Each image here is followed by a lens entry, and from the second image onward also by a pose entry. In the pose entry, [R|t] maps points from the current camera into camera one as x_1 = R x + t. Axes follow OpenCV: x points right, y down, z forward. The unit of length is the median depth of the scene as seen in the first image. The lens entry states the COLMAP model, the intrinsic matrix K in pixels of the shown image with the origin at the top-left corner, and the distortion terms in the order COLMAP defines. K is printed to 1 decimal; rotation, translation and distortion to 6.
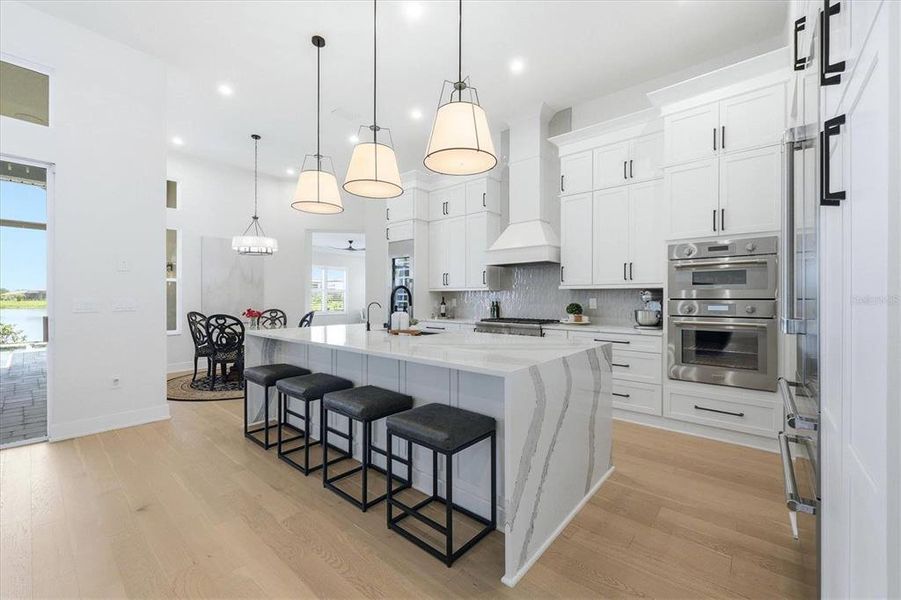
lens RADIAL K [[367.0, 0, 451.0], [0, 367.0, 298.1], [0, 0, 1]] dist [-0.003236, 0.000816]
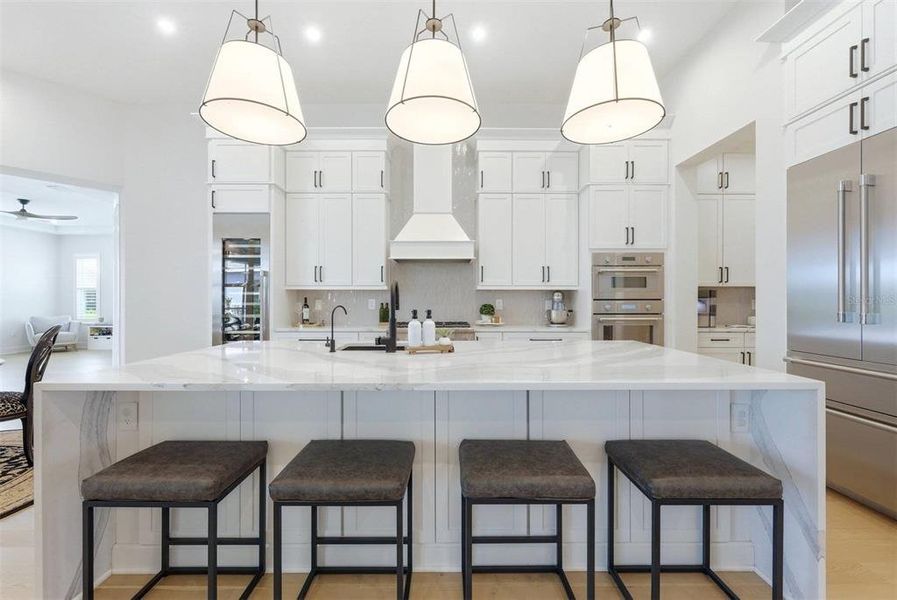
lens RADIAL K [[365.3, 0, 448.7], [0, 365.3, 300.1], [0, 0, 1]] dist [-0.003236, 0.000816]
pose [[0.752122, -0.002800, 0.659018, -0.375430], [0.000491, 0.999993, 0.003690, -0.000310], [-0.659023, -0.002452, 0.752118, 0.324291]]
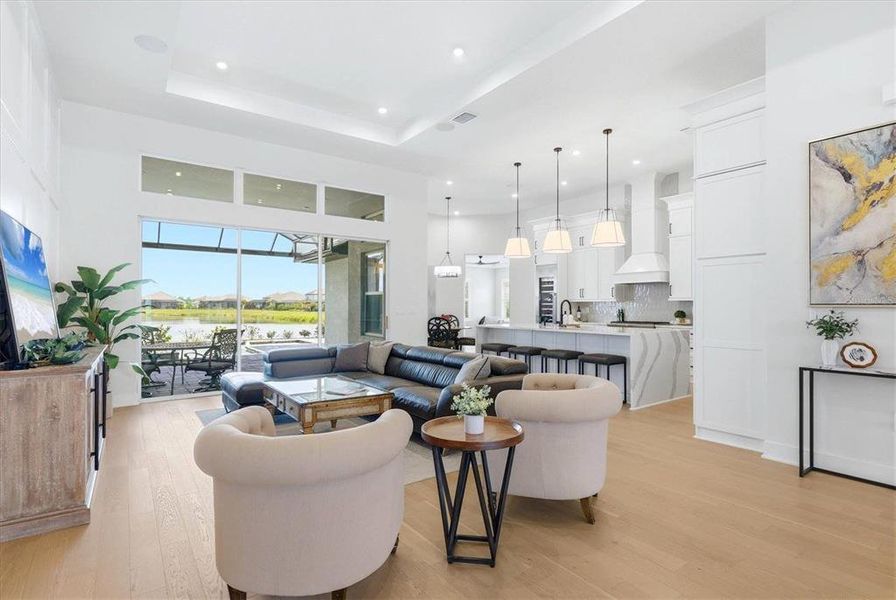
lens RADIAL K [[446.4, 0, 439.7], [0, 446.4, 306.1], [0, 0, 1]] dist [-0.001562, 0.000434]
pose [[0.969353, -0.001771, -0.245664, -0.146484], [0.001747, 0.999998, -0.000316, -0.003703], [0.245664, -0.000123, 0.969355, -0.913980]]
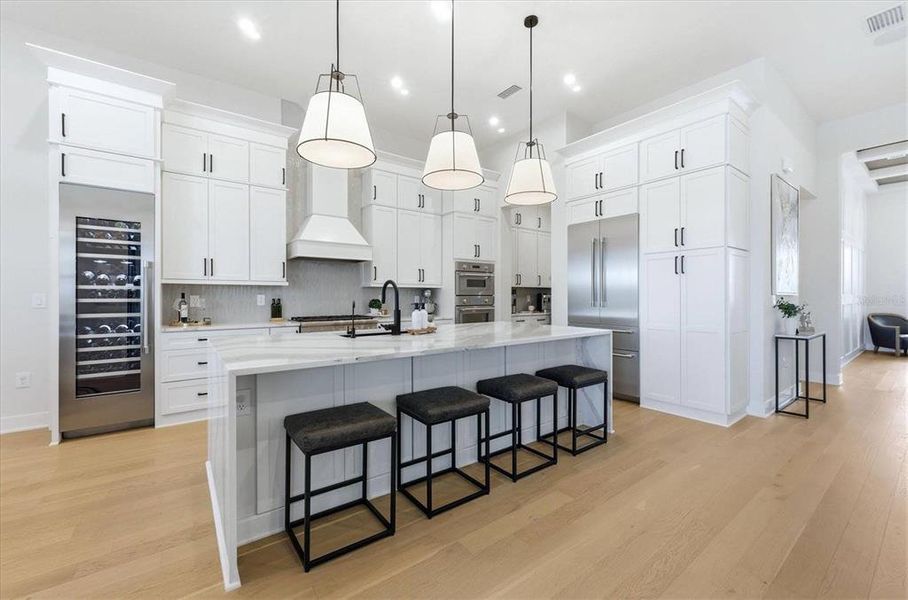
lens RADIAL K [[371.8, 0, 453.3], [0, 371.8, 293.9], [0, 0, 1]] dist [0.004670, 0.000426]
pose [[0.211448, 0.001673, 0.977388, -0.730922], [-0.002698, 0.999996, -0.001128, -0.001559], [-0.977385, -0.002398, 0.211452, 0.499869]]
